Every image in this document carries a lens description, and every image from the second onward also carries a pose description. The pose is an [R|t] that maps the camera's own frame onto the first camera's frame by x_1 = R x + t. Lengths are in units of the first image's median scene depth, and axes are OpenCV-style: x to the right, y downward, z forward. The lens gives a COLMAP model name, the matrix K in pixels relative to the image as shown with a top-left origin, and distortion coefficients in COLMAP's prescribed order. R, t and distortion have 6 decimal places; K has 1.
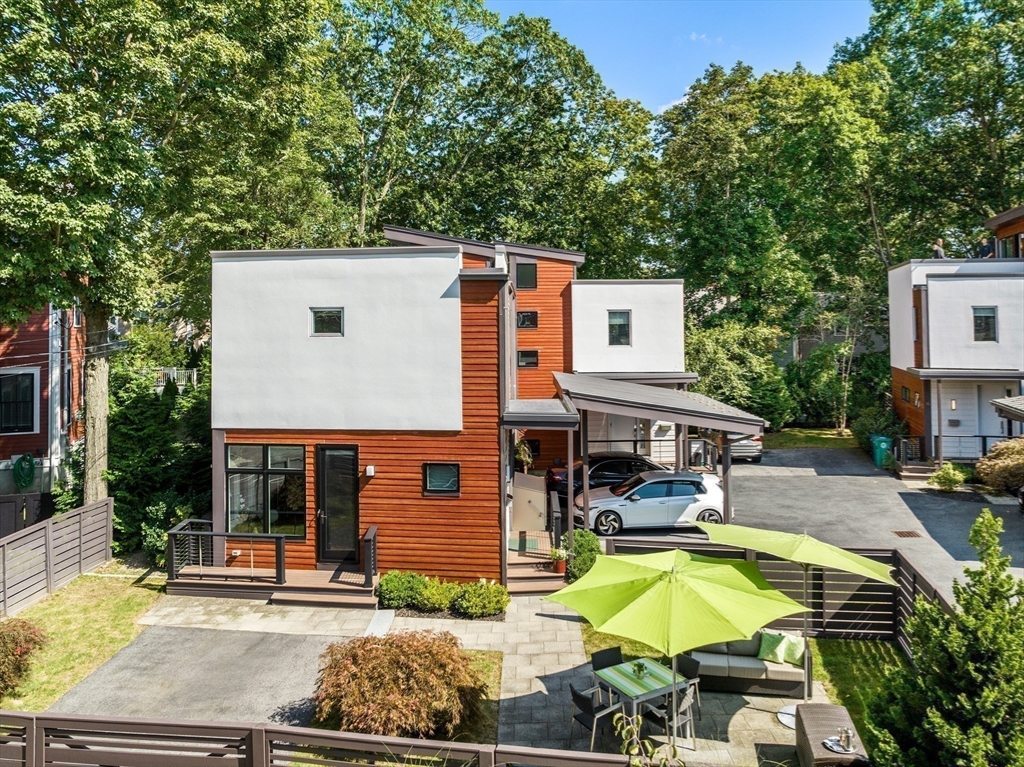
lens RADIAL K [[779.2, 0, 588.2], [0, 779.2, 295.8], [0, 0, 1]] dist [-0.034783, 0.006618]
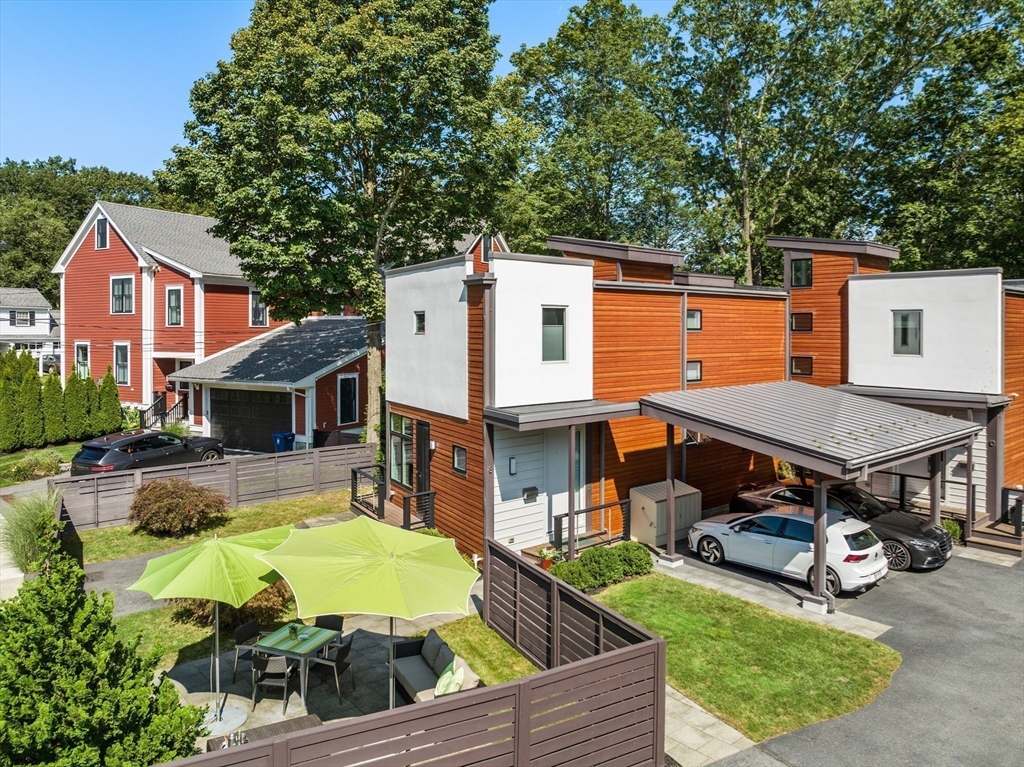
lens RADIAL K [[737.7, 0, 516.2], [0, 737.7, 338.8], [0, 0, 1]] dist [-0.032148, -0.002332]
pose [[0.595917, 0.019338, -0.802813, 0.548388], [0.022512, 0.998915, 0.040772, 0.011310], [0.802730, -0.042370, 0.594835, 0.322564]]
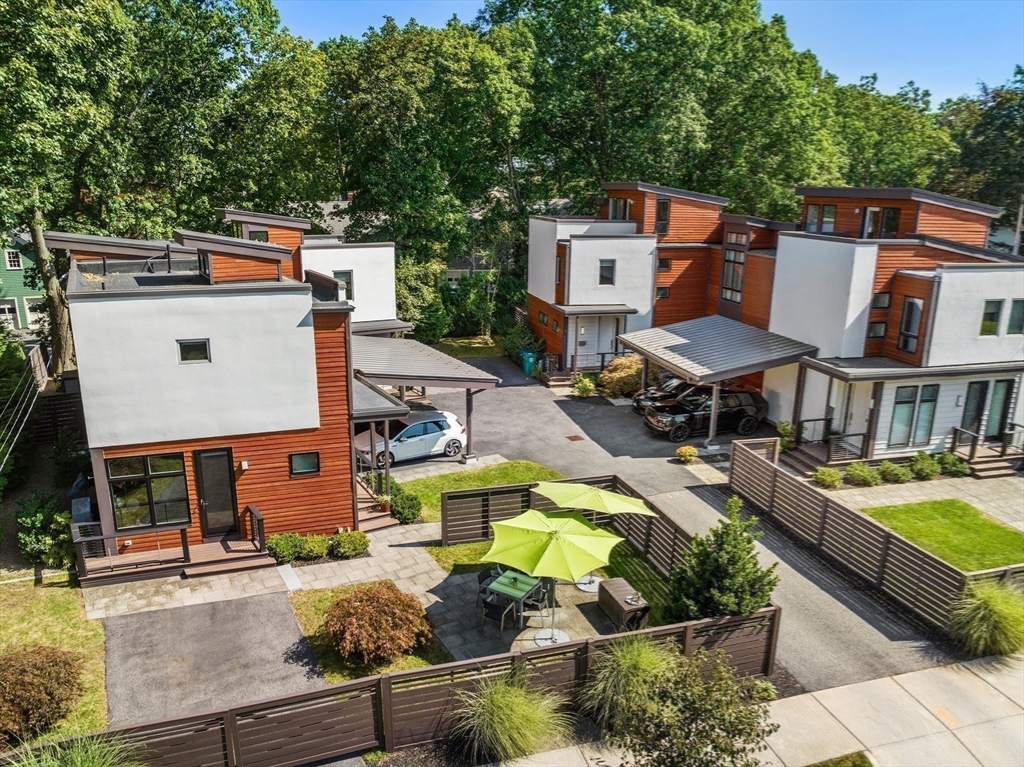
lens RADIAL K [[718.6, 0, 509.8], [0, 718.6, 392.3], [0, 0, 1]] dist [-0.031530, -0.001719]
pose [[0.900509, -0.099518, 0.423297, -0.282995], [-0.035343, 0.953488, 0.299353, -0.188778], [-0.433399, -0.284531, 0.855107, -0.107997]]
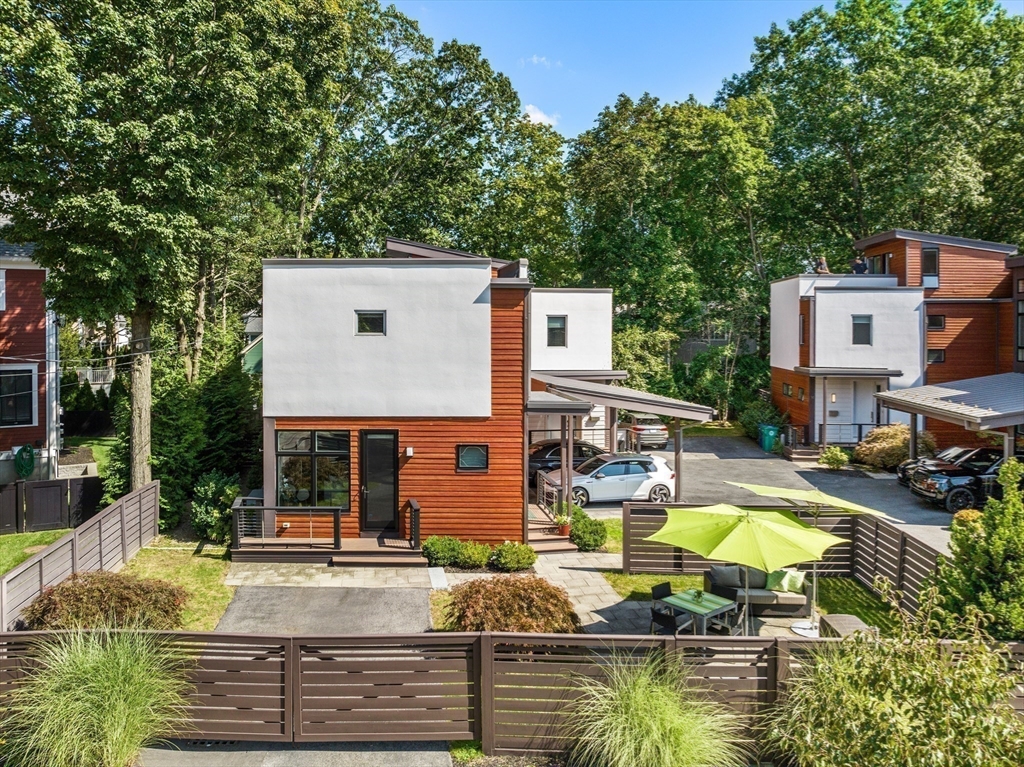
lens RADIAL K [[737.7, 0, 516.2], [0, 737.7, 338.8], [0, 0, 1]] dist [-0.032148, -0.002332]
pose [[0.994009, 0.006265, 0.109122, -0.184853], [-0.011715, 0.998712, 0.049367, 0.000932], [-0.108672, -0.050349, 0.992802, -0.075937]]
